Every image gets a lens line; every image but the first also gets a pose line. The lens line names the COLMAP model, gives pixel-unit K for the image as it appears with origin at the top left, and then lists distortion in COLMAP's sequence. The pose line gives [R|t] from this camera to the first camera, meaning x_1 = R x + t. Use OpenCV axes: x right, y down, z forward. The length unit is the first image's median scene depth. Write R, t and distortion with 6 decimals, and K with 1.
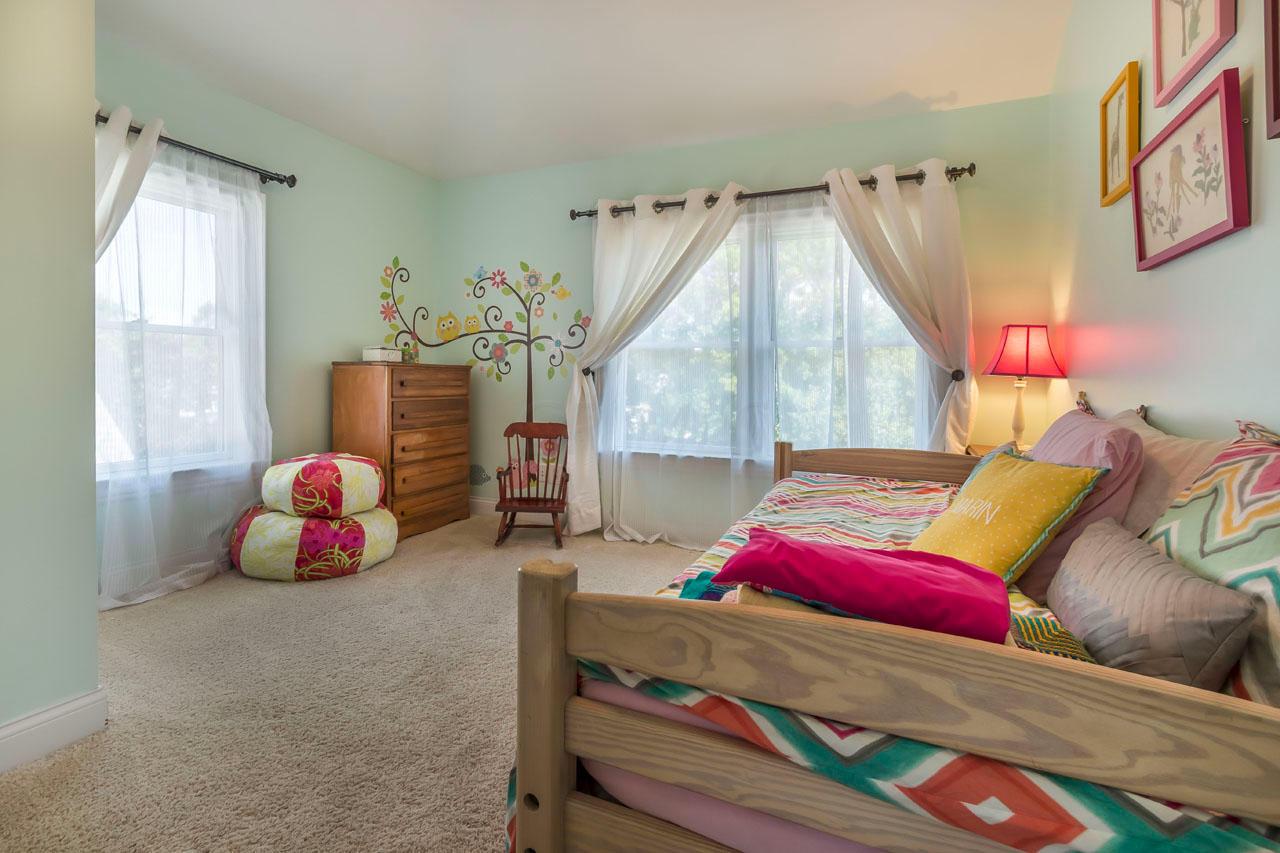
lens RADIAL K [[588.8, 0, 619.7], [0, 588.8, 392.3], [0, 0, 1]] dist [0.002300, -0.001121]
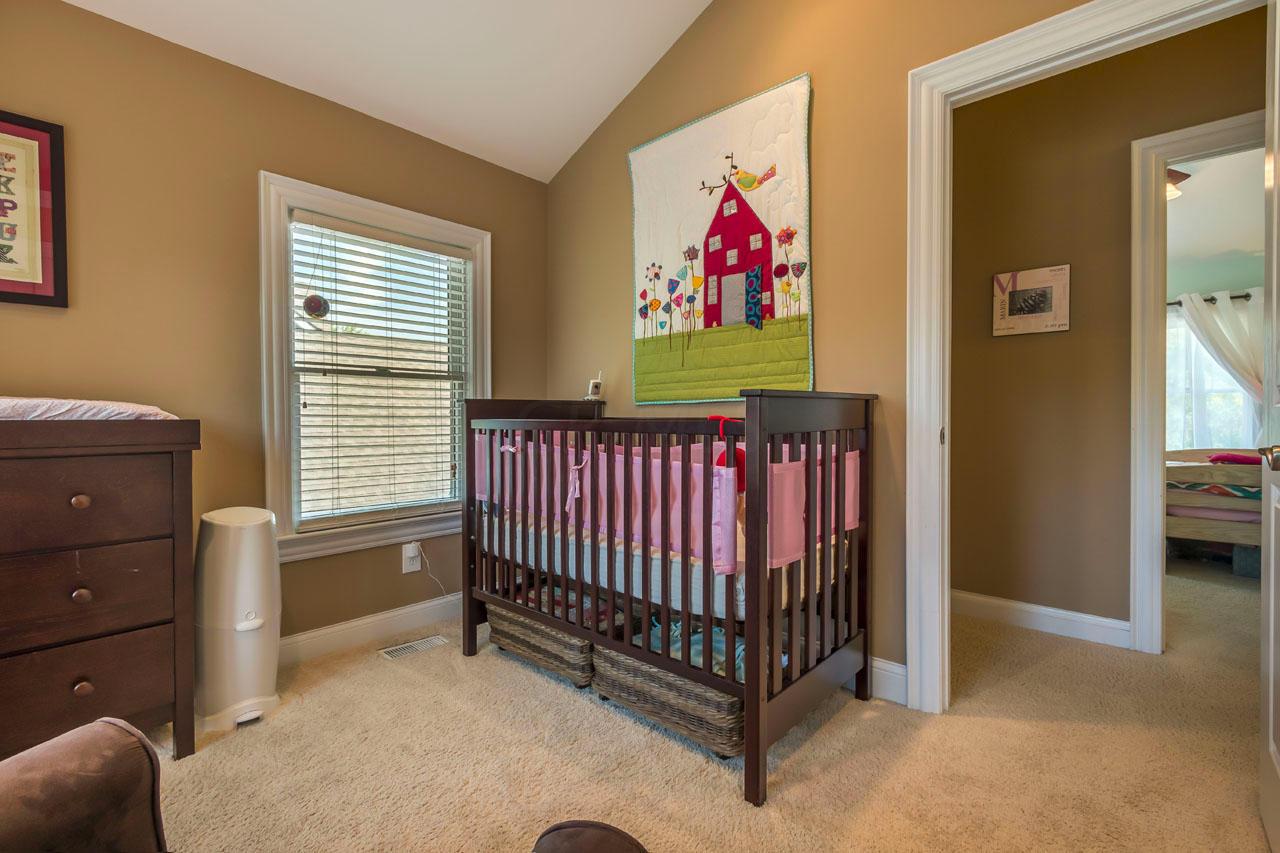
lens RADIAL K [[588.8, 0, 640.4], [0, 588.8, 420.8], [0, 0, 1]] dist [0.002300, -0.001121]
pose [[0.957783, -0.000547, -0.287490, -0.701320], [-0.000928, 0.999987, -0.004995, 0.013233], [0.287489, 0.005051, 0.957770, -1.172311]]
